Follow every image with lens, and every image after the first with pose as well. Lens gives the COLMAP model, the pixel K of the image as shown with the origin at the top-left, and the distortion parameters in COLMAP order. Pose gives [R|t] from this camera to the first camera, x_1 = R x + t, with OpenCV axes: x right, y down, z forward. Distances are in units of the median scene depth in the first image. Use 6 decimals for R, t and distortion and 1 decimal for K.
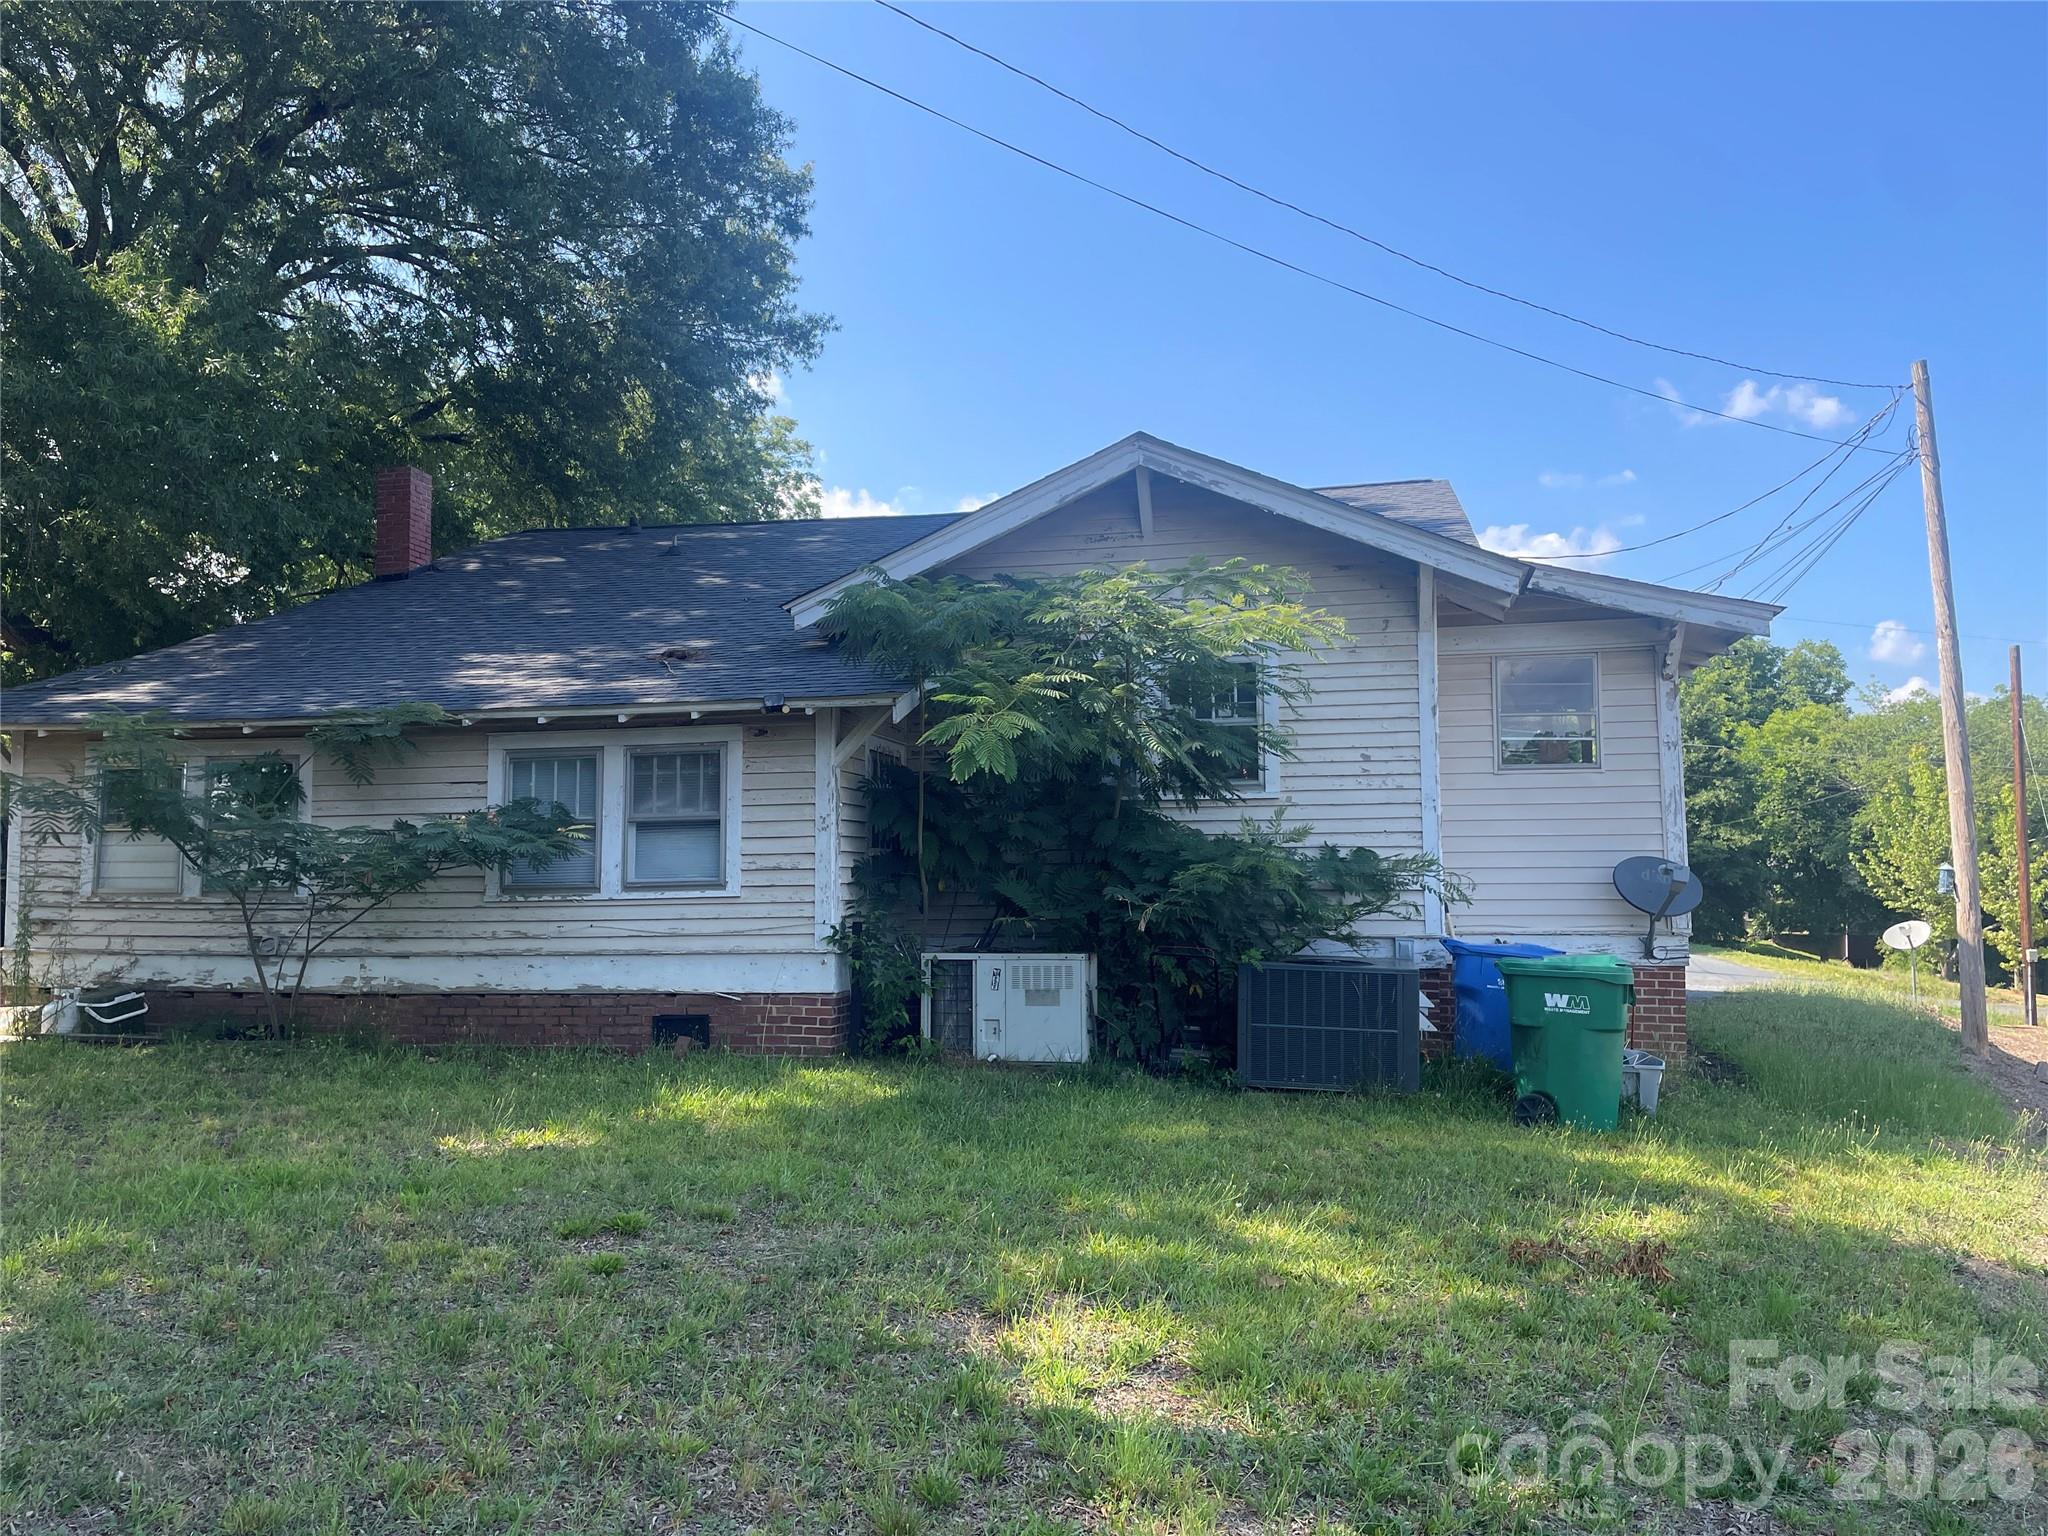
lens RADIAL K [[1598.0, 0, 1024.0], [0, 1598.0, 768.0], [0, 0, 1]] dist [0.105580, -0.170158]
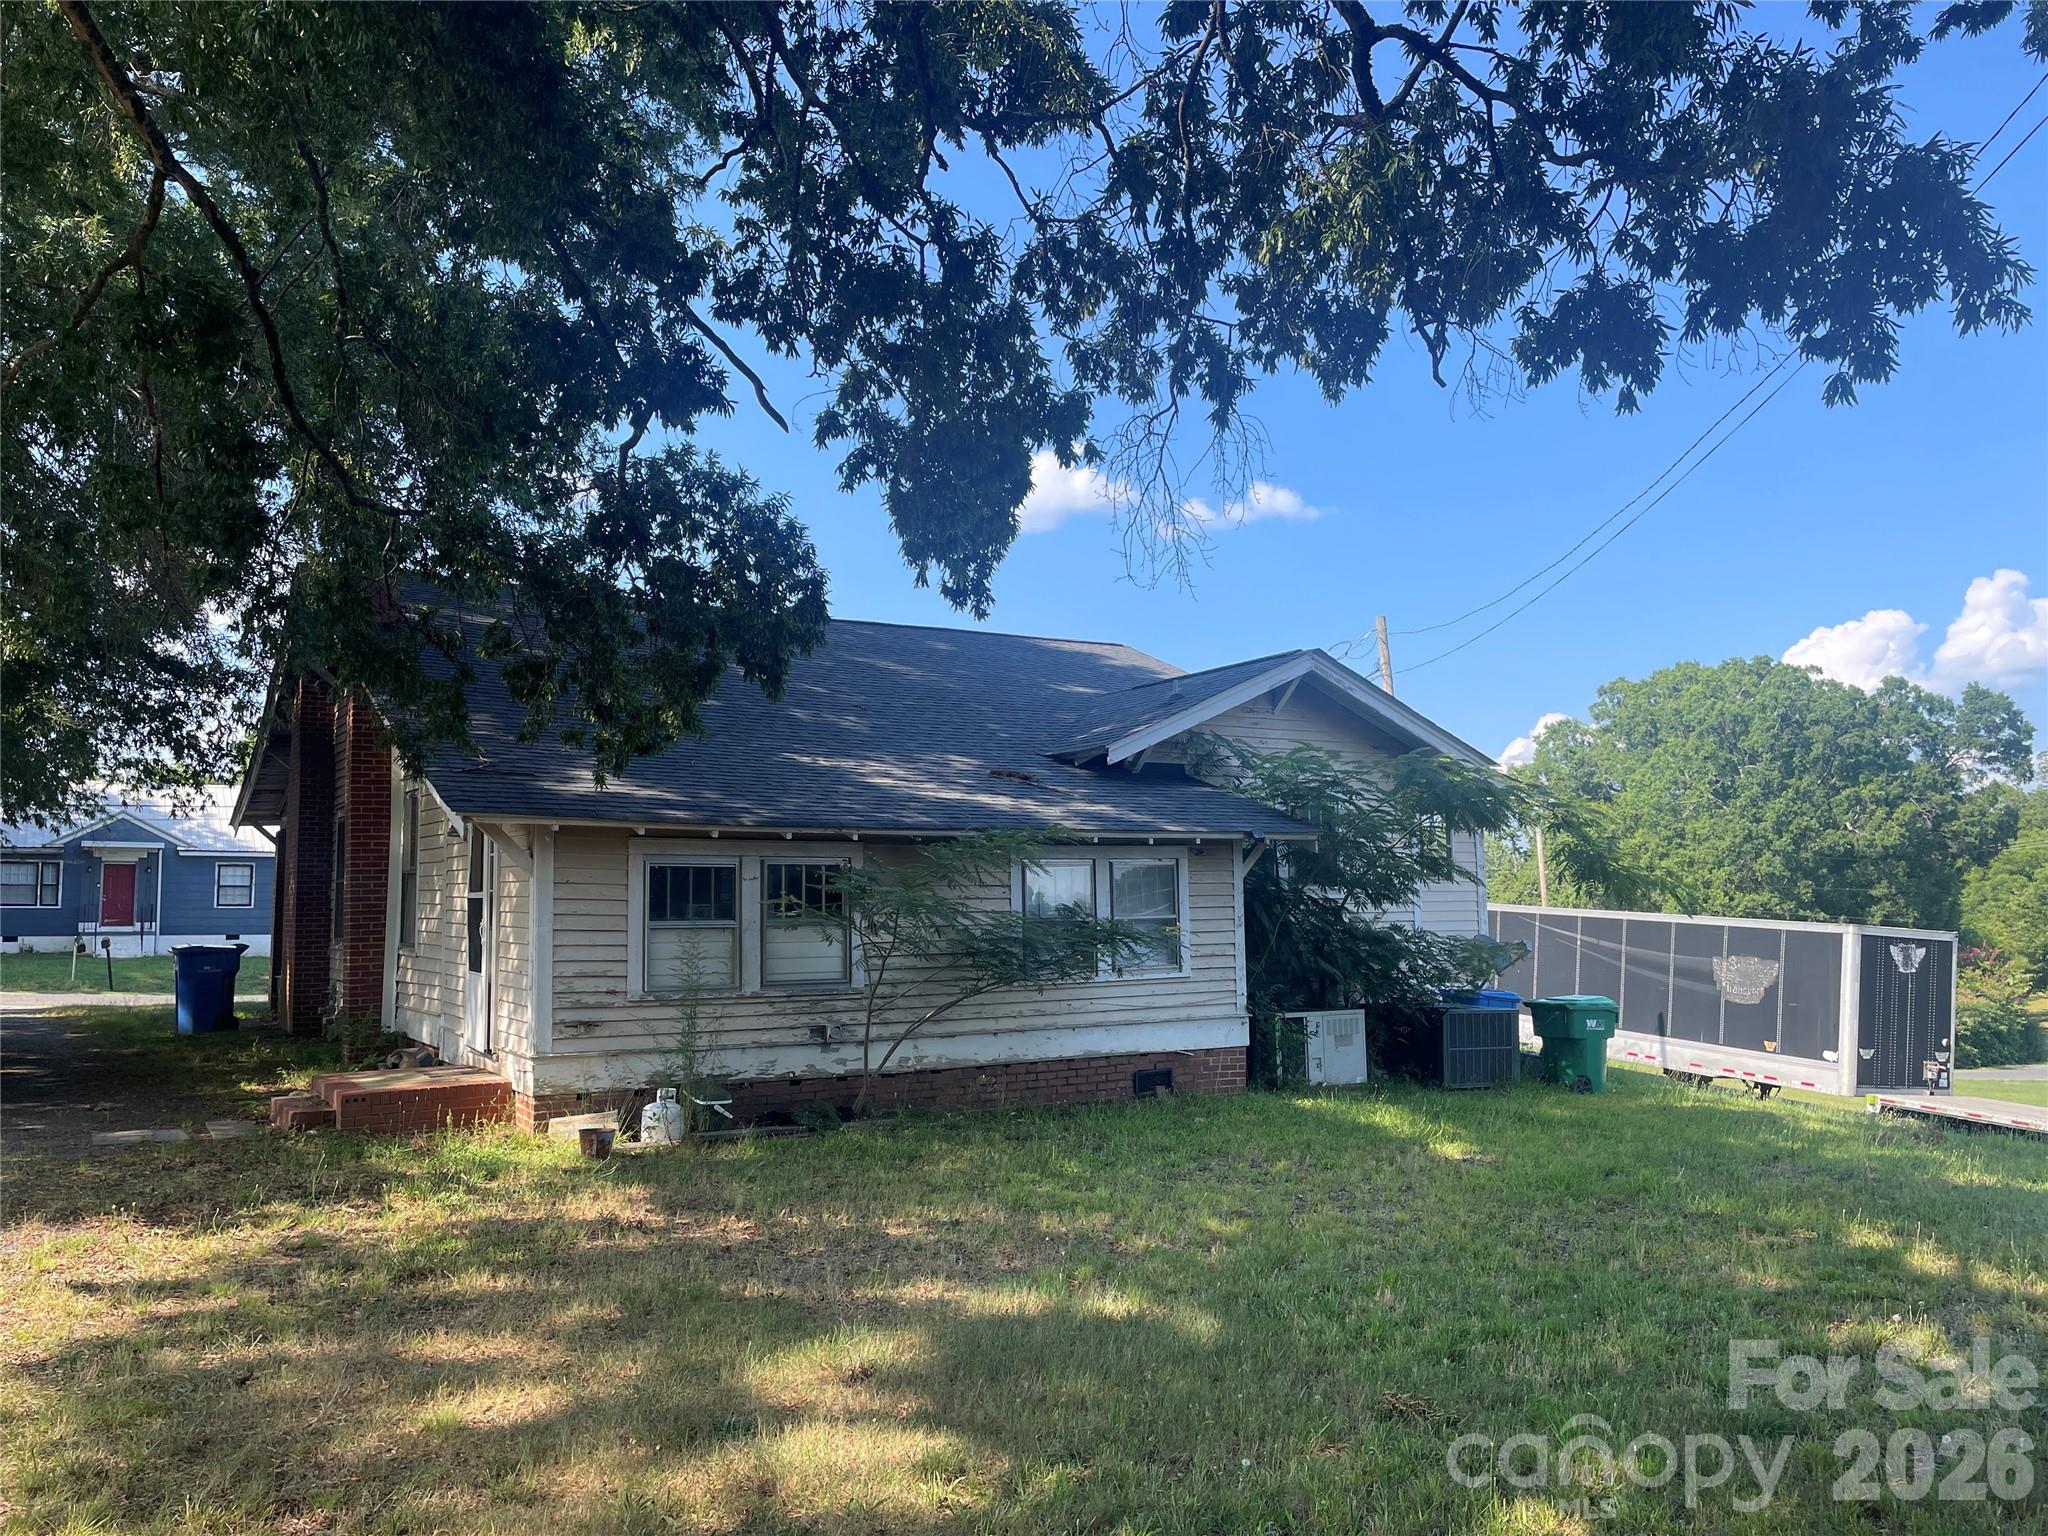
lens RADIAL K [[1598.0, 0, 1024.0], [0, 1598.0, 768.0], [0, 0, 1]] dist [0.105580, -0.170158]
pose [[0.707561, 0.058211, 0.704251, -1.162413], [-0.048975, 0.998245, -0.033307, -0.039251], [-0.704953, -0.010924, 0.709170, 0.152445]]
